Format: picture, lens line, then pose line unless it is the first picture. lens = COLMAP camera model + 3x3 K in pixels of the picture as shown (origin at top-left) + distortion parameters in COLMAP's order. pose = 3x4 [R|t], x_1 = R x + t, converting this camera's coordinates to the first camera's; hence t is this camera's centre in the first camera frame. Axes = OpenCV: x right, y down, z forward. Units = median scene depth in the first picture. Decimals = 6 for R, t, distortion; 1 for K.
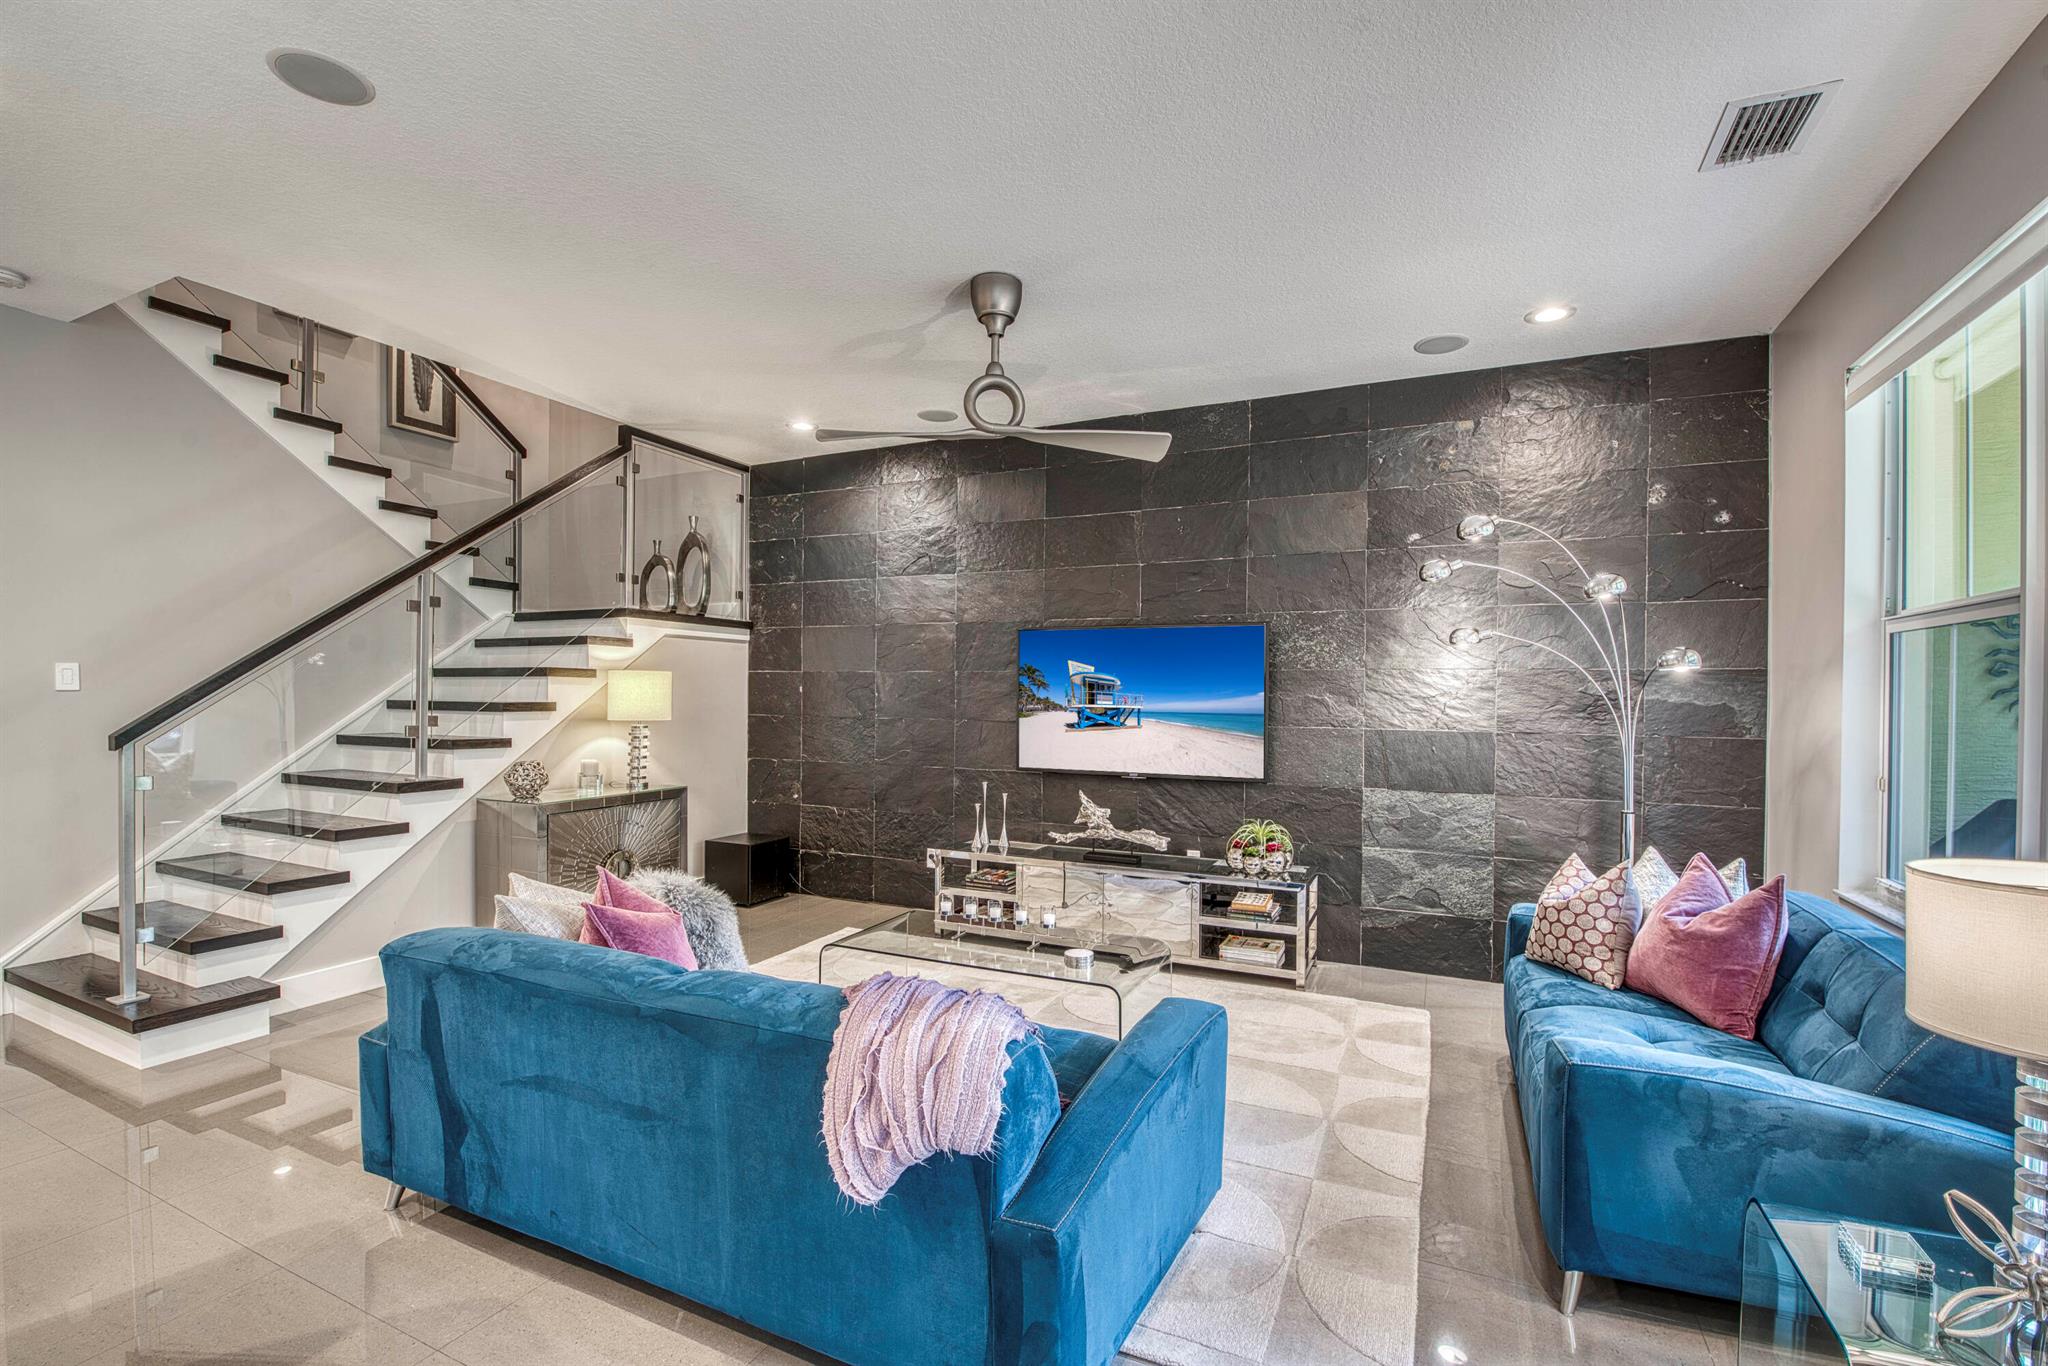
lens RADIAL K [[879.9, 0, 1045.1], [0, 879.9, 705.9], [0, 0, 1]] dist [-0.007403, -0.006881]
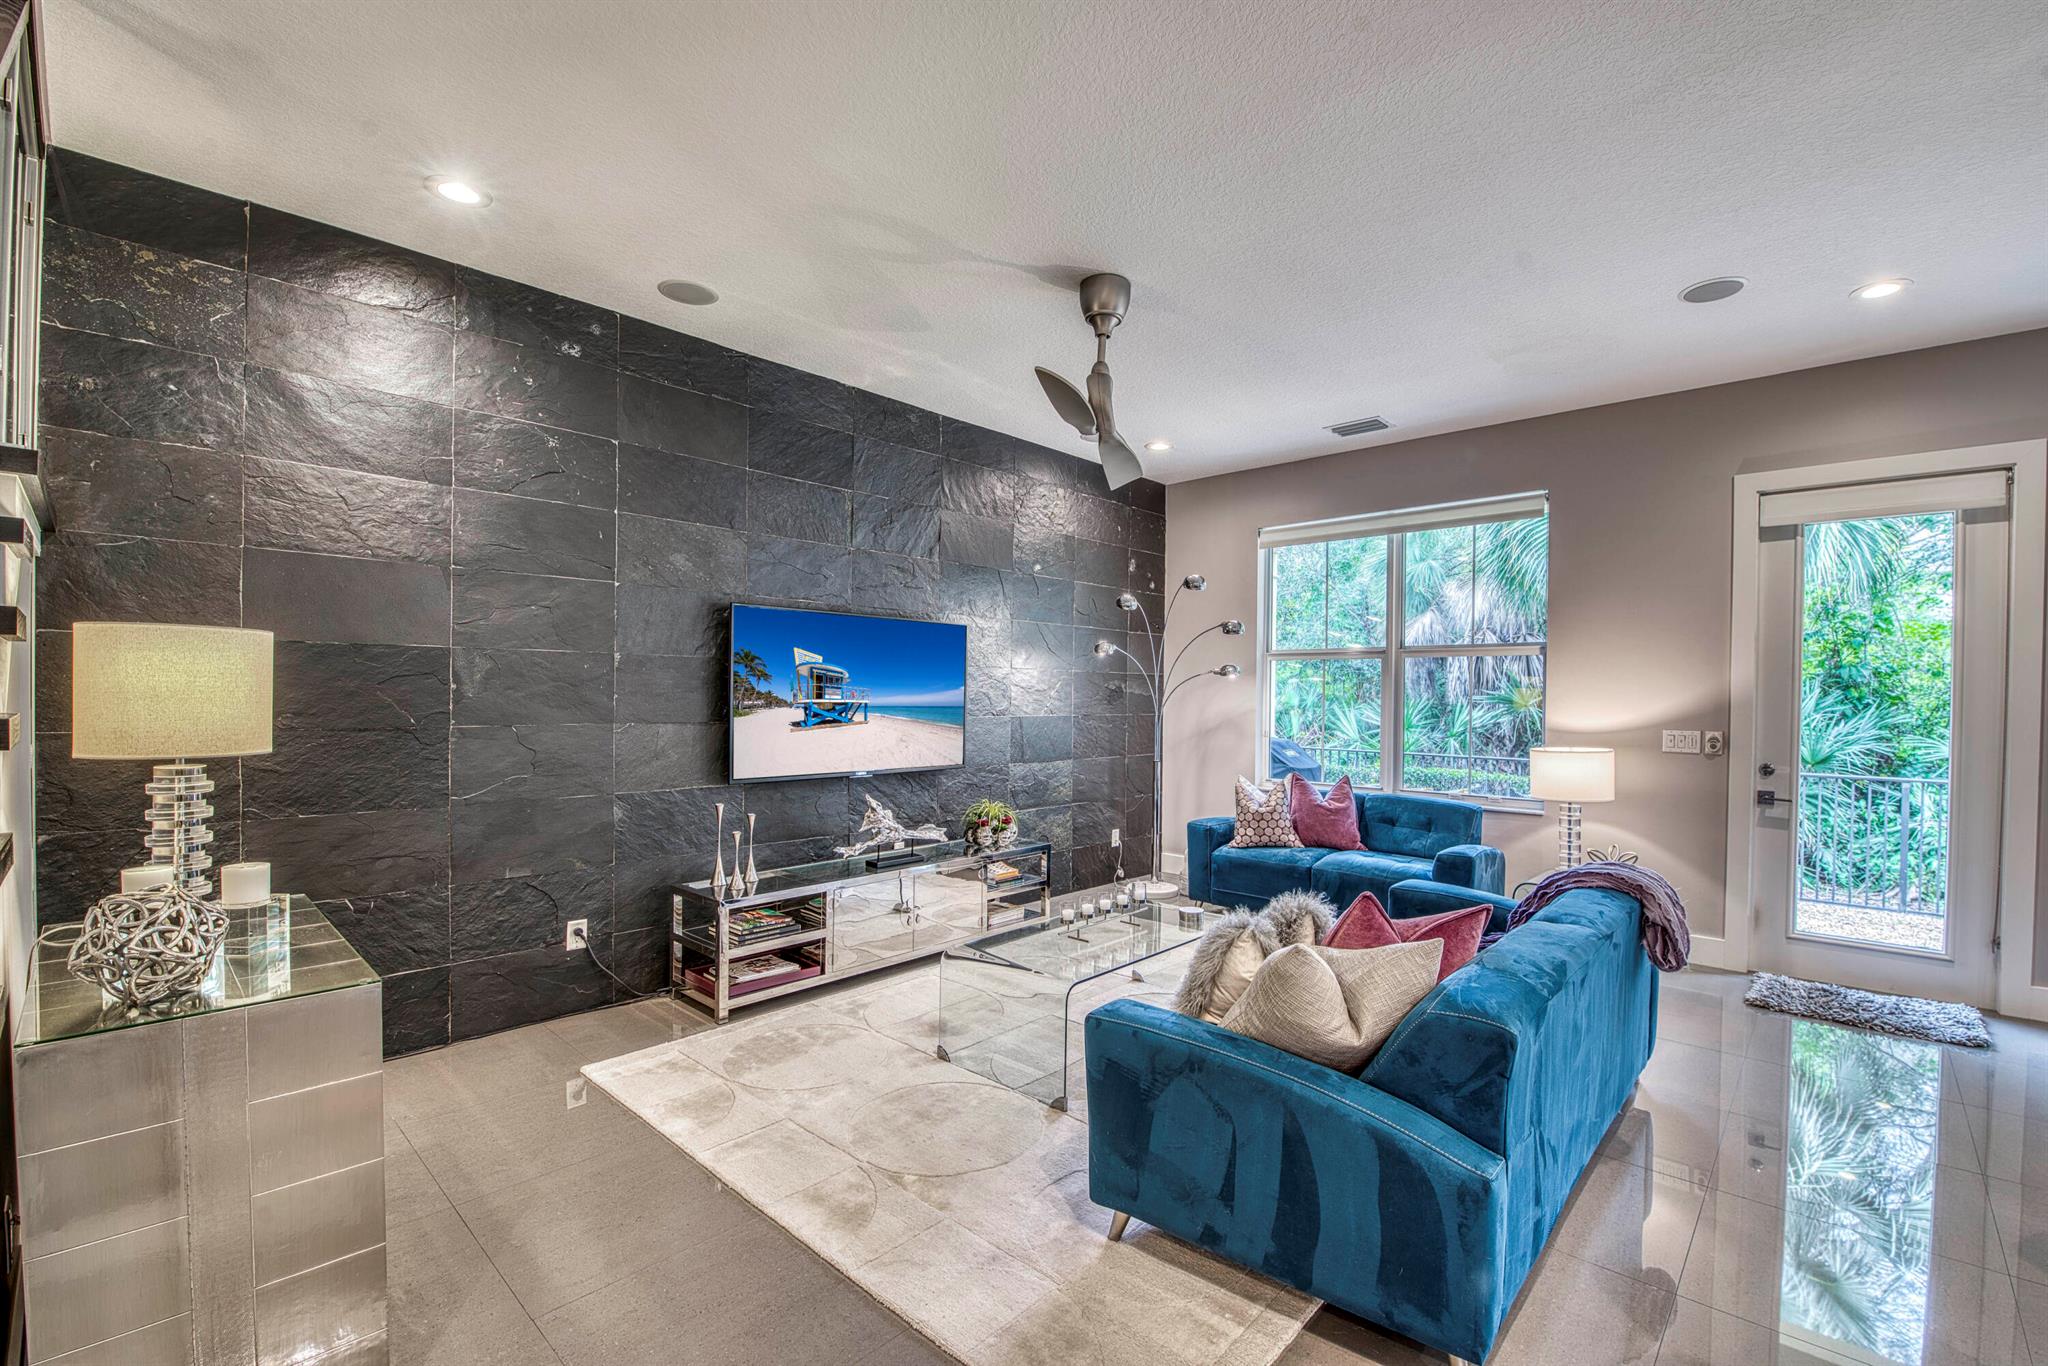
lens RADIAL K [[879.9, 0, 1041.5], [0, 879.9, 704.6], [0, 0, 1]] dist [-0.007403, -0.006881]
pose [[0.308228, -0.018893, 0.951125, -0.775385], [0.003455, 0.999818, 0.018741, -0.013035], [-0.951306, -0.002491, 0.308238, 0.559688]]
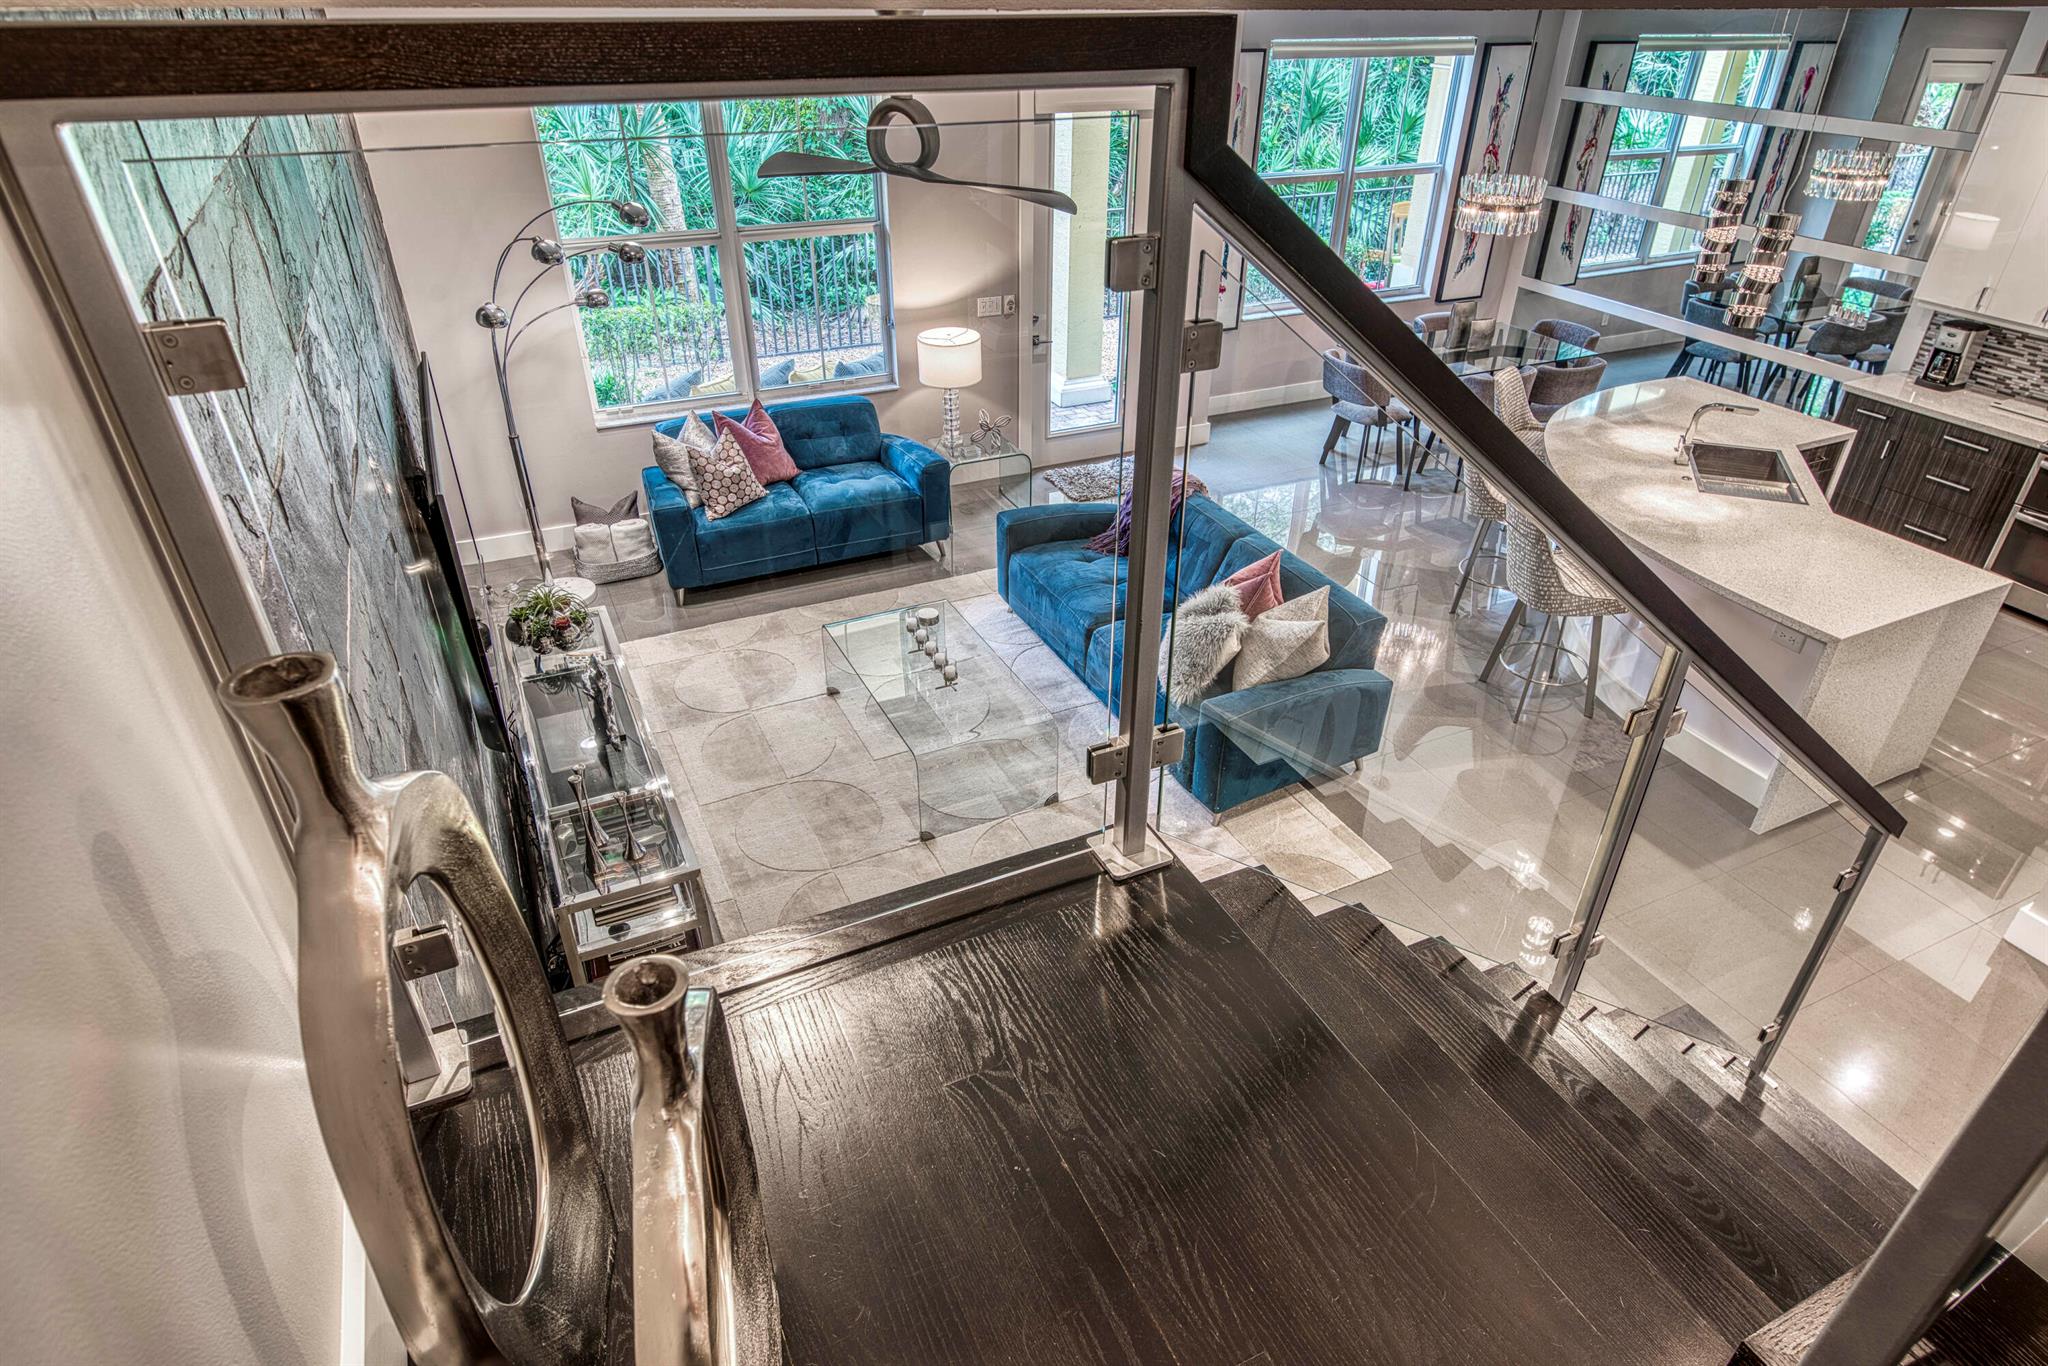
lens RADIAL K [[1163.3, 0, 1049.3], [0, 1163.3, 700.5], [0, 0, 1]] dist [0.001930, 0.009297]
pose [[-0.771833, -0.359731, 0.524278, -0.710257], [-0.013648, 0.833746, 0.551979, -0.382366], [-0.635679, 0.418880, -0.648423, 1.388828]]
